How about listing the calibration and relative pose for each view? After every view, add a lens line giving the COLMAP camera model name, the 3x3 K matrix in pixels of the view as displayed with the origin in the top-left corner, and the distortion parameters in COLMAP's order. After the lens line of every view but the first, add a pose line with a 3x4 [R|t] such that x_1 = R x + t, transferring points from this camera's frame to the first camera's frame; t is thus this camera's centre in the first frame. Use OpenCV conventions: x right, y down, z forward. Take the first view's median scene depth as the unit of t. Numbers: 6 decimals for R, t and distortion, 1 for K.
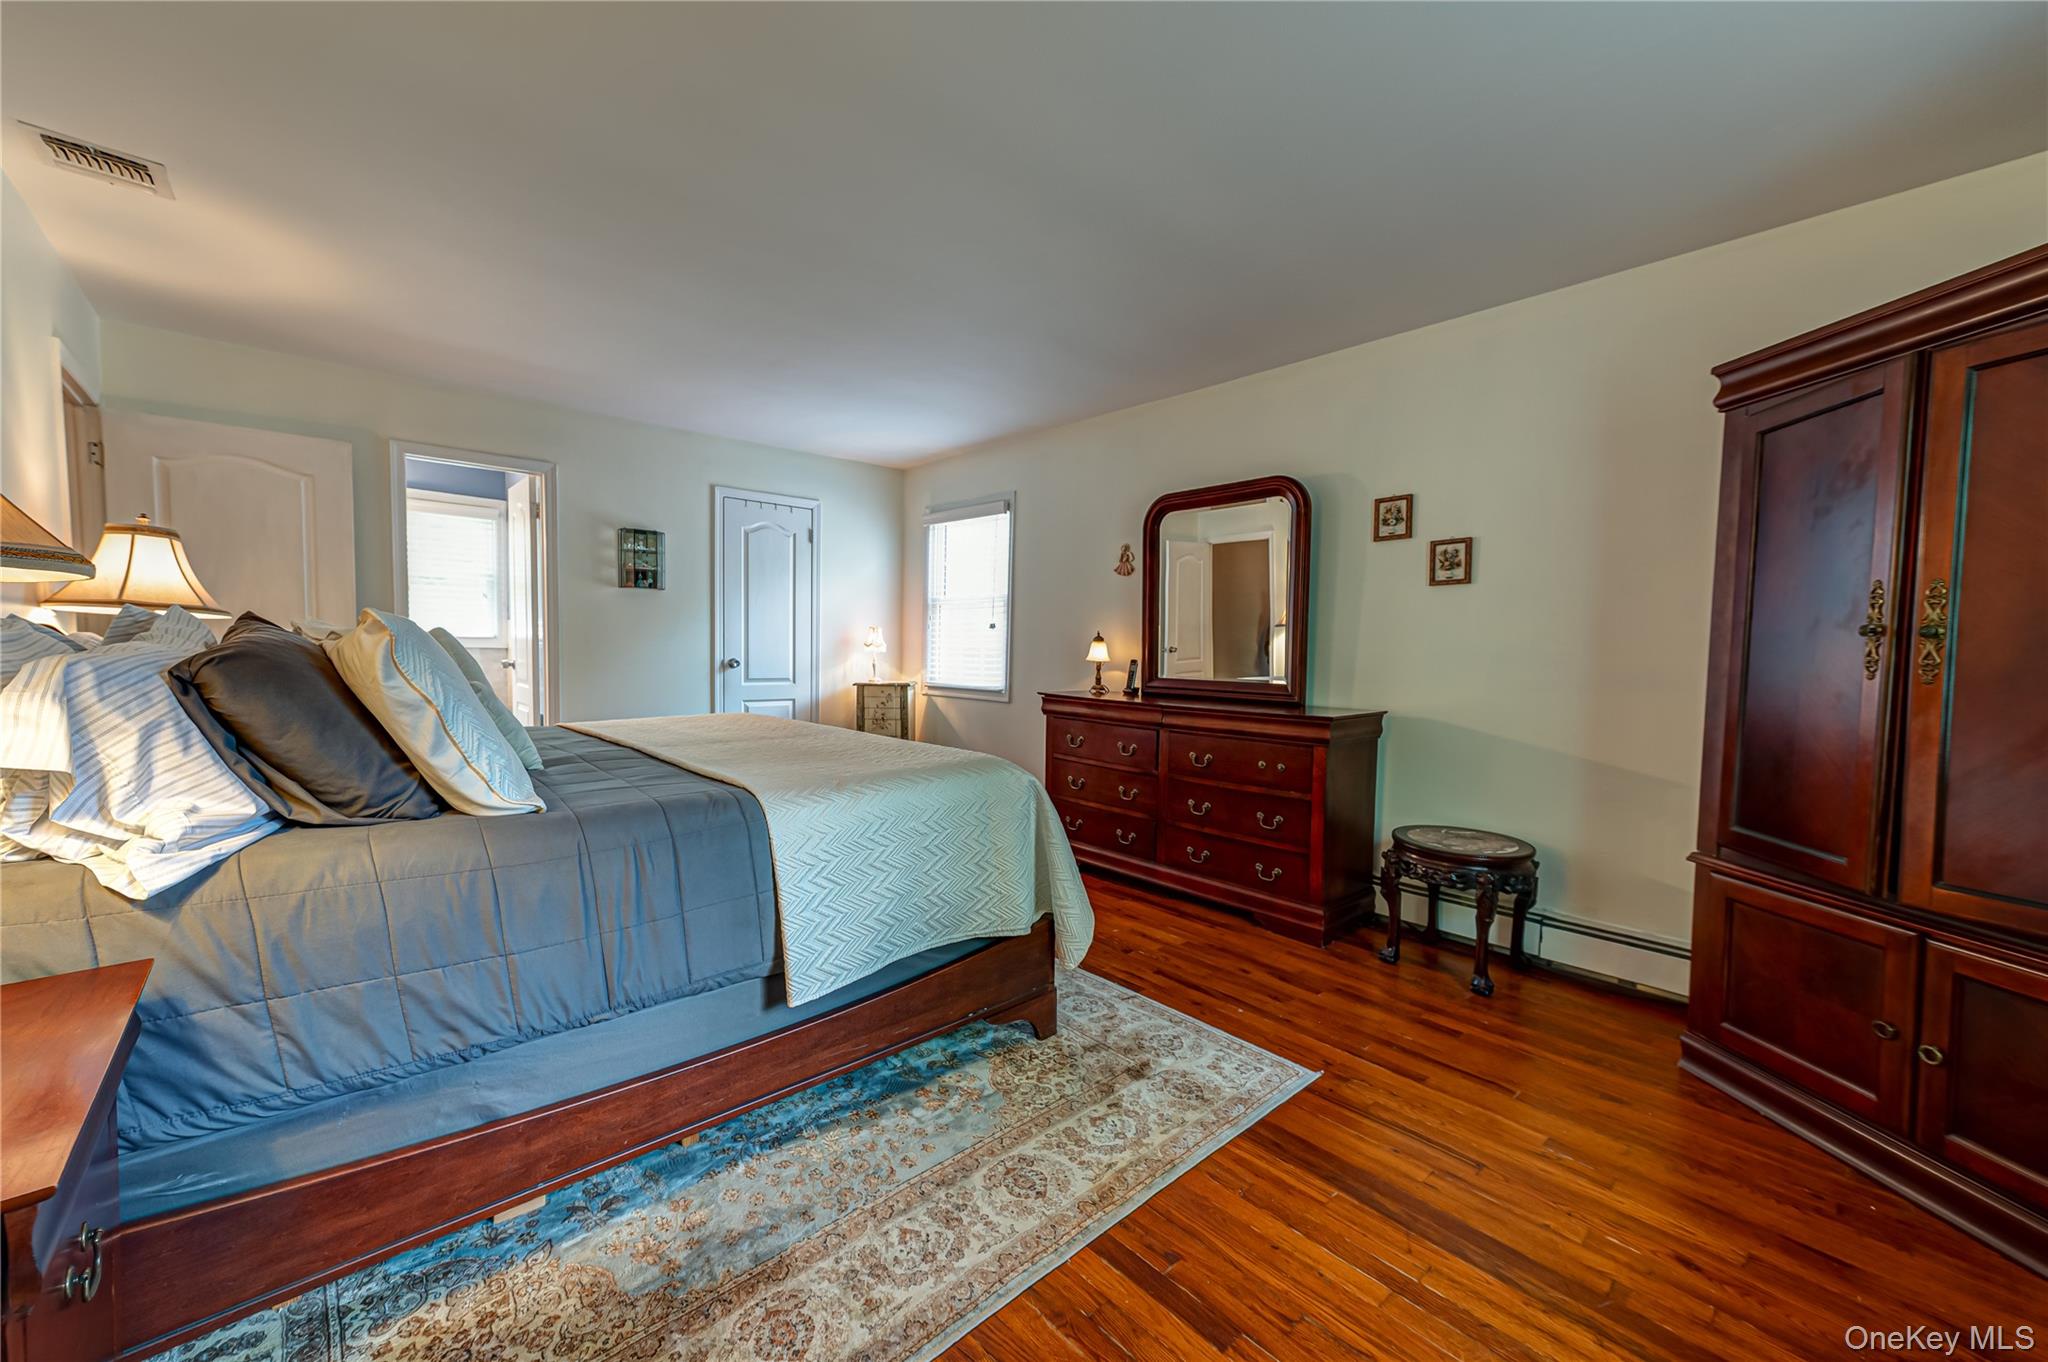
lens RADIAL K [[793.5, 0, 1035.6], [0, 793.5, 691.2], [0, 0, 1]] dist [0.001193, 0.000129]
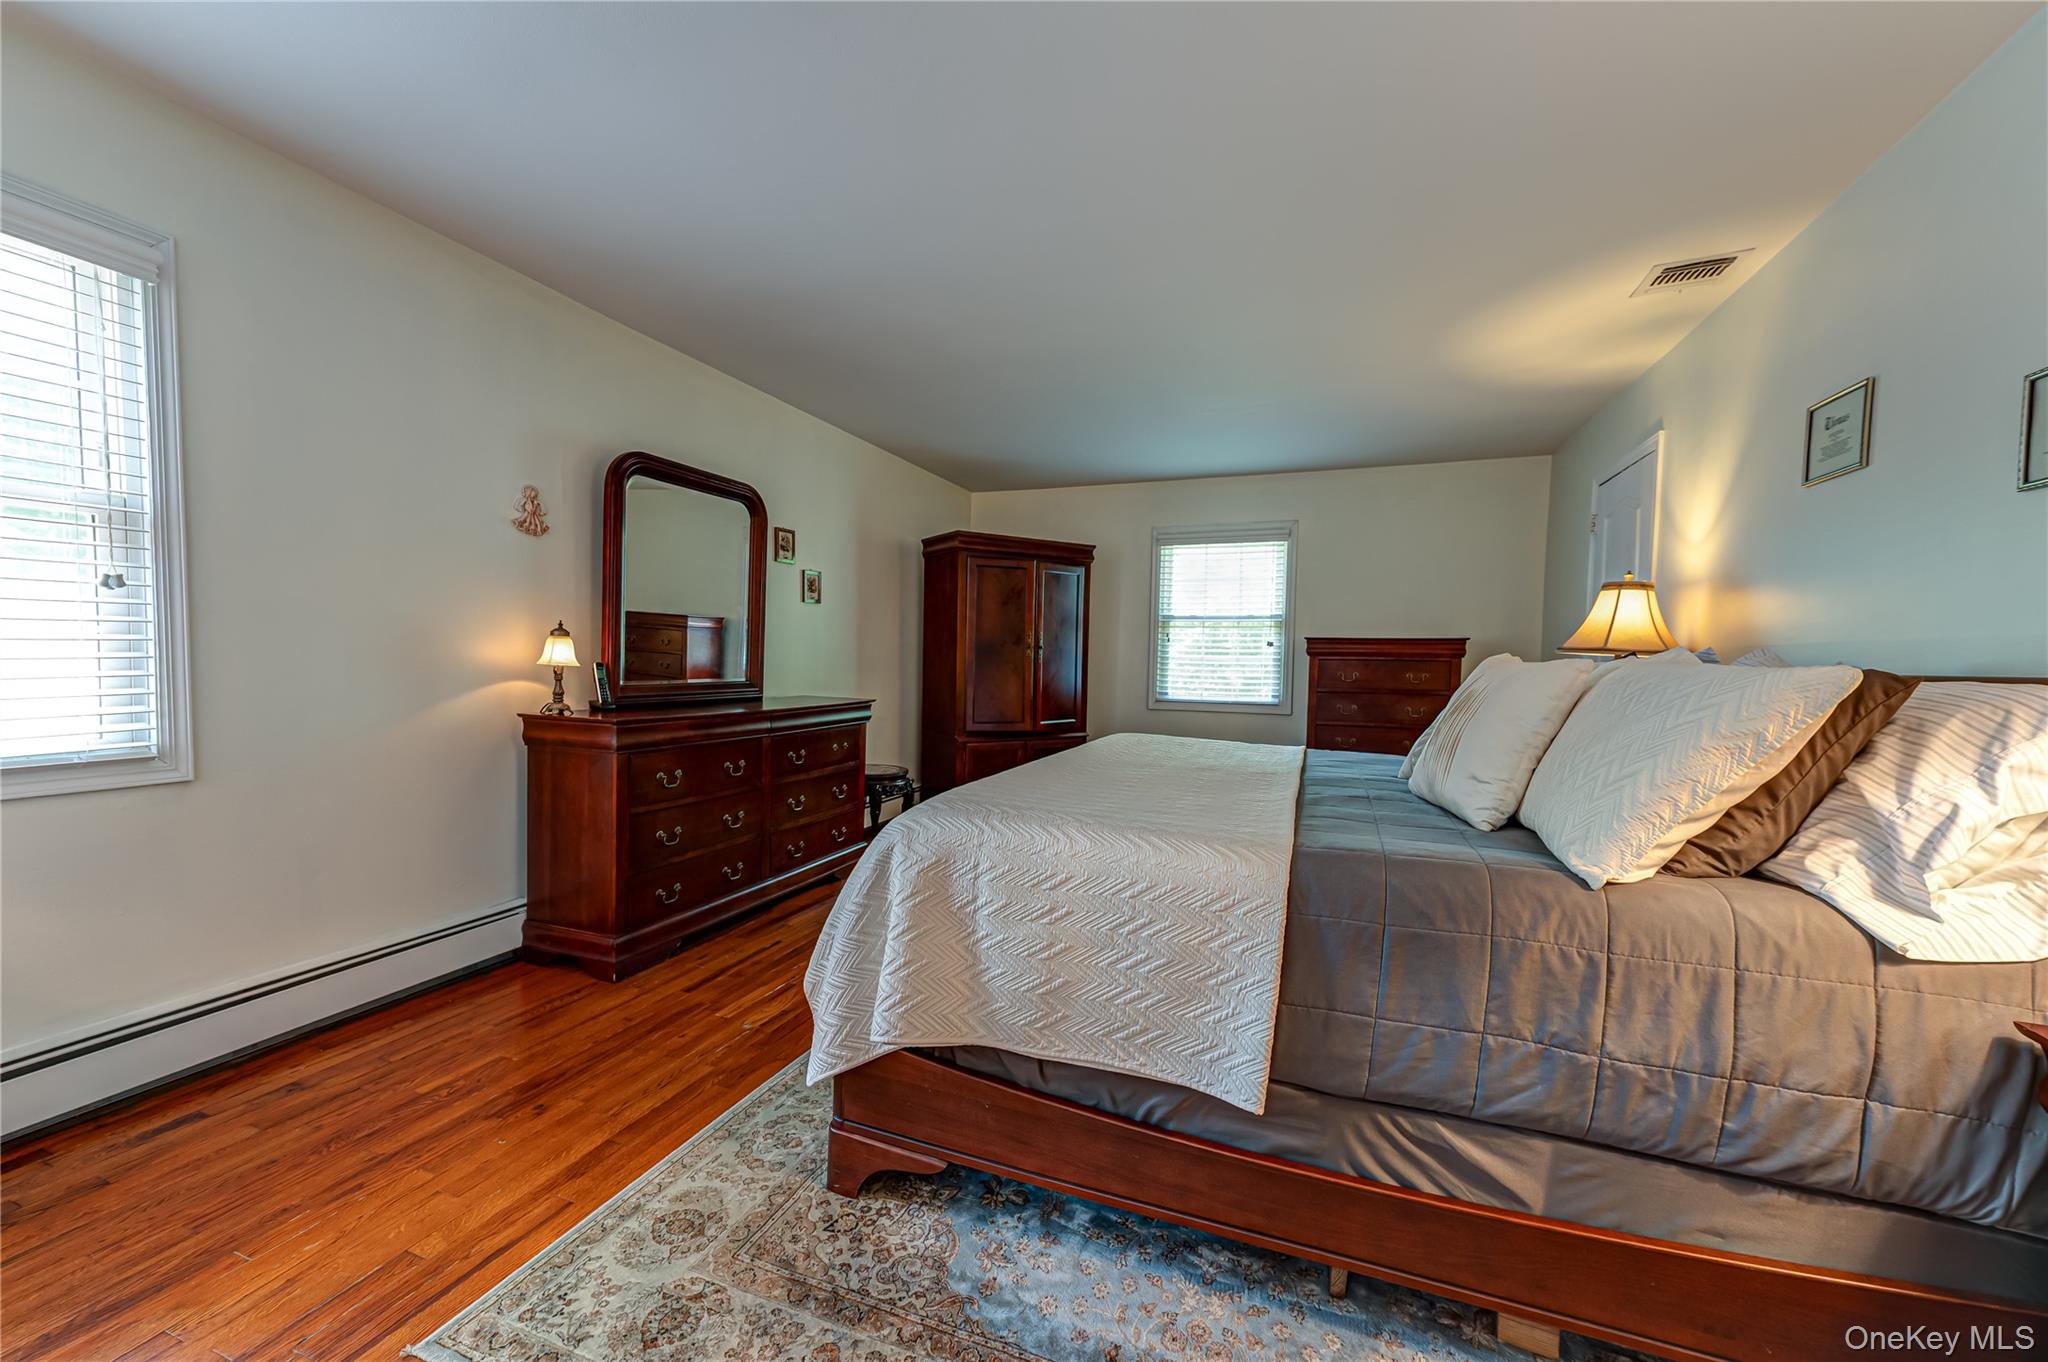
lens RADIAL K [[793.5, 0, 1035.6], [0, 793.5, 691.2], [0, 0, 1]] dist [0.001193, 0.000129]
pose [[-0.444981, -0.061776, 0.893407, -0.833481], [0.025532, 0.996337, 0.081611, -0.074122], [-0.895176, 0.059126, -0.441774, 1.148018]]
